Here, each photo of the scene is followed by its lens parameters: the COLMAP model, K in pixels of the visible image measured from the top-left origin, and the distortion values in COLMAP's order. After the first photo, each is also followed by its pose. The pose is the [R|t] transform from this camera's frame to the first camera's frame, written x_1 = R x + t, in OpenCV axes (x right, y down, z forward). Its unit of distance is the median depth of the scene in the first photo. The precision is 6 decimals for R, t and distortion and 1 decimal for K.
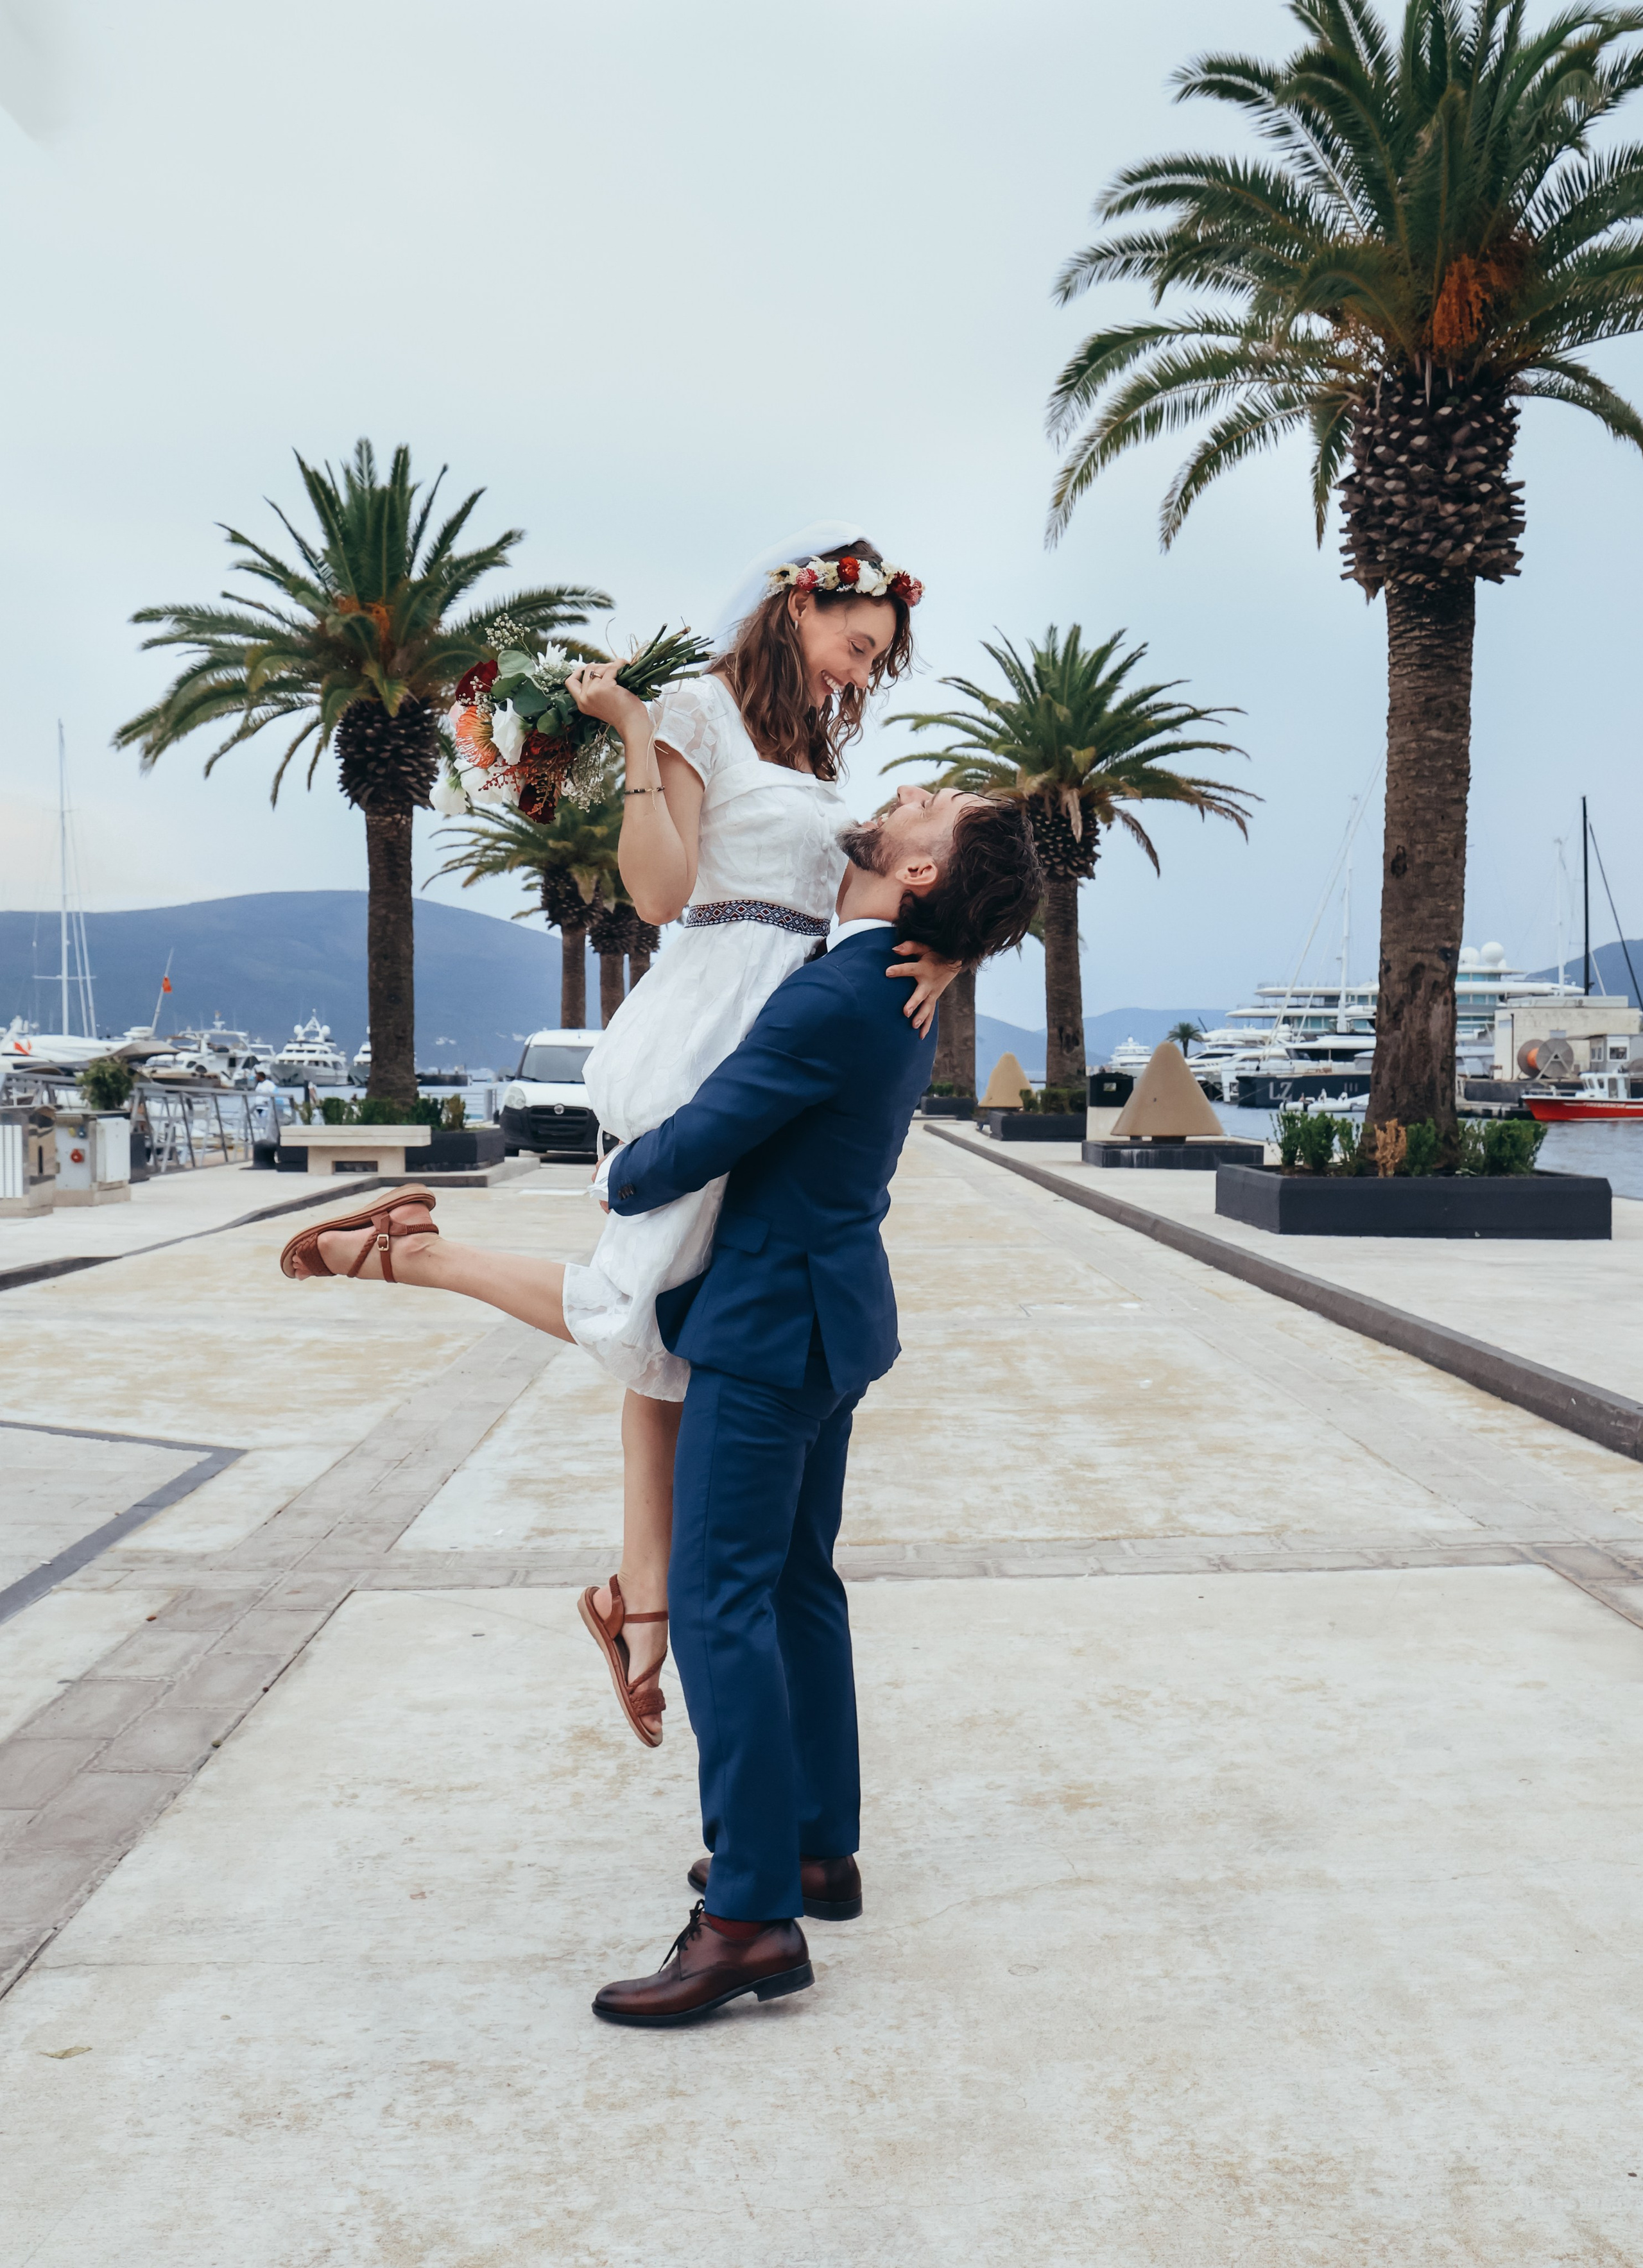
lens RADIAL K [[1889.4, 0, 821.5], [0, 1889.4, 1134.0], [0, 0, 1]] dist [-0.000017, -0.000099]
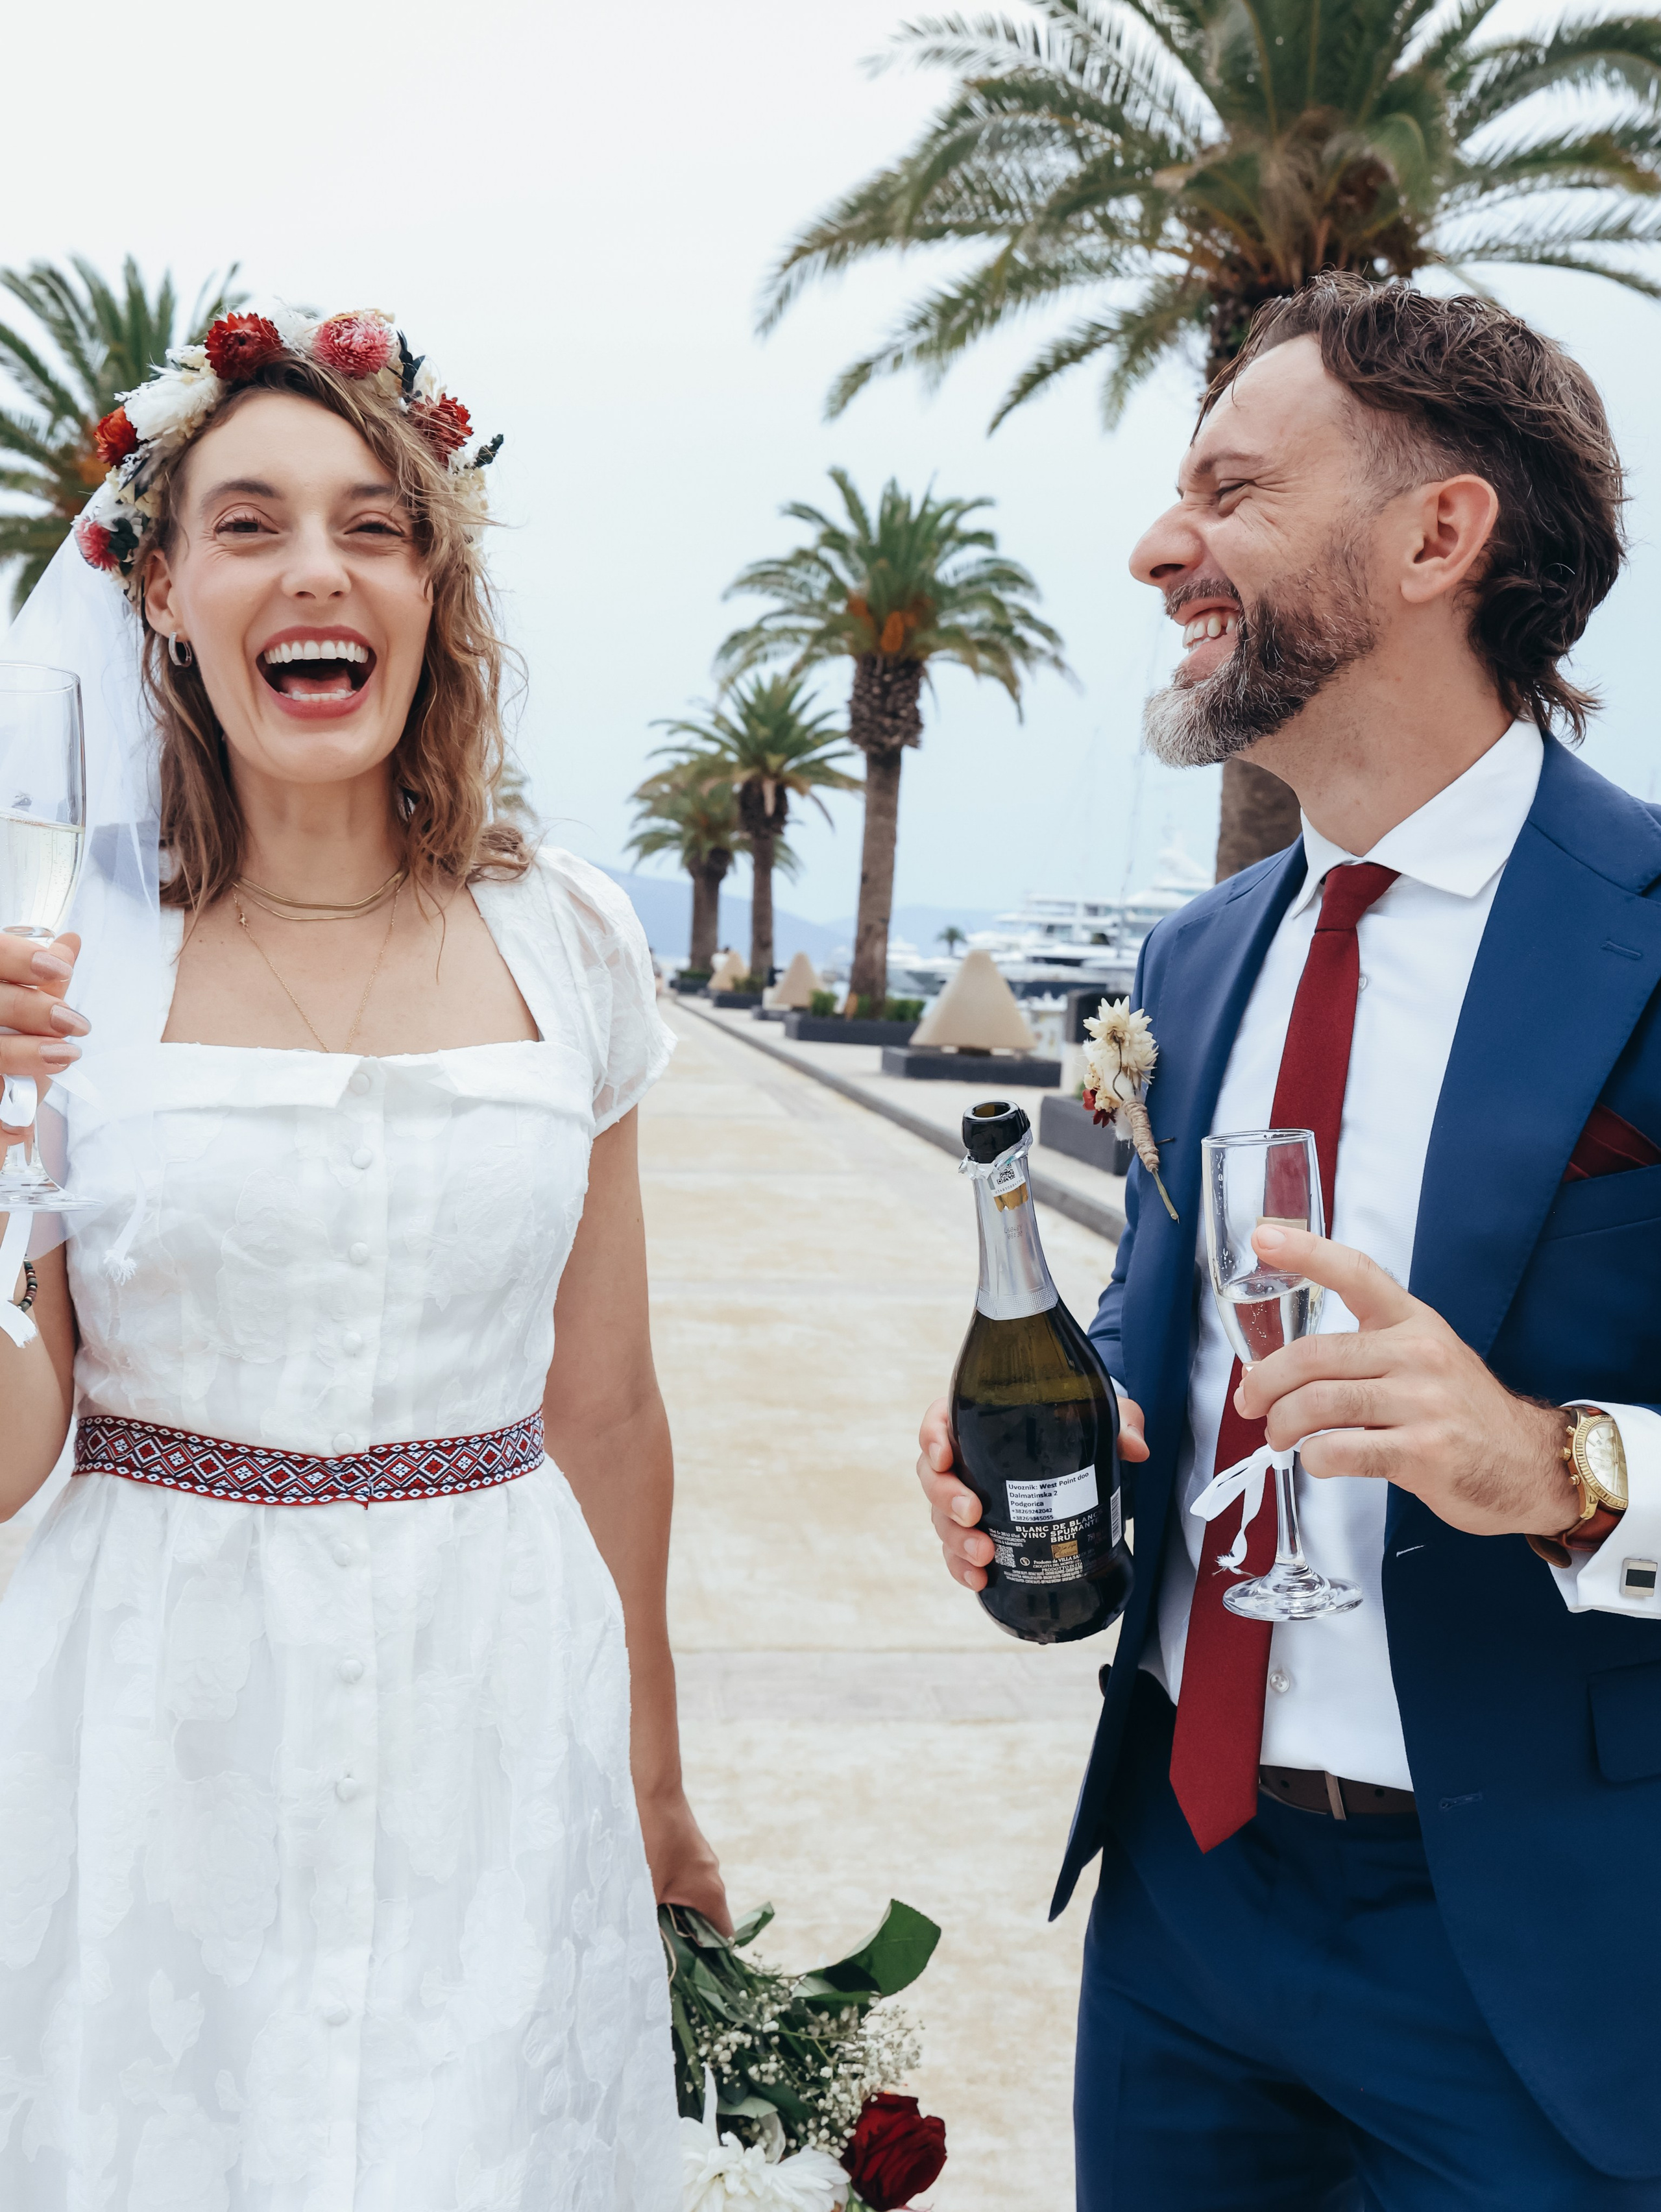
lens RADIAL K [[1997.4, 0, 830.5], [0, 1997.4, 1106.0], [0, 0, 1]] dist [0.002527, 0.074035]
pose [[0.992555, 0.034877, 0.116701, 0.002438], [-0.039448, 0.998533, 0.037086, 0.023333], [-0.115236, -0.041414, 0.992474, -0.804352]]
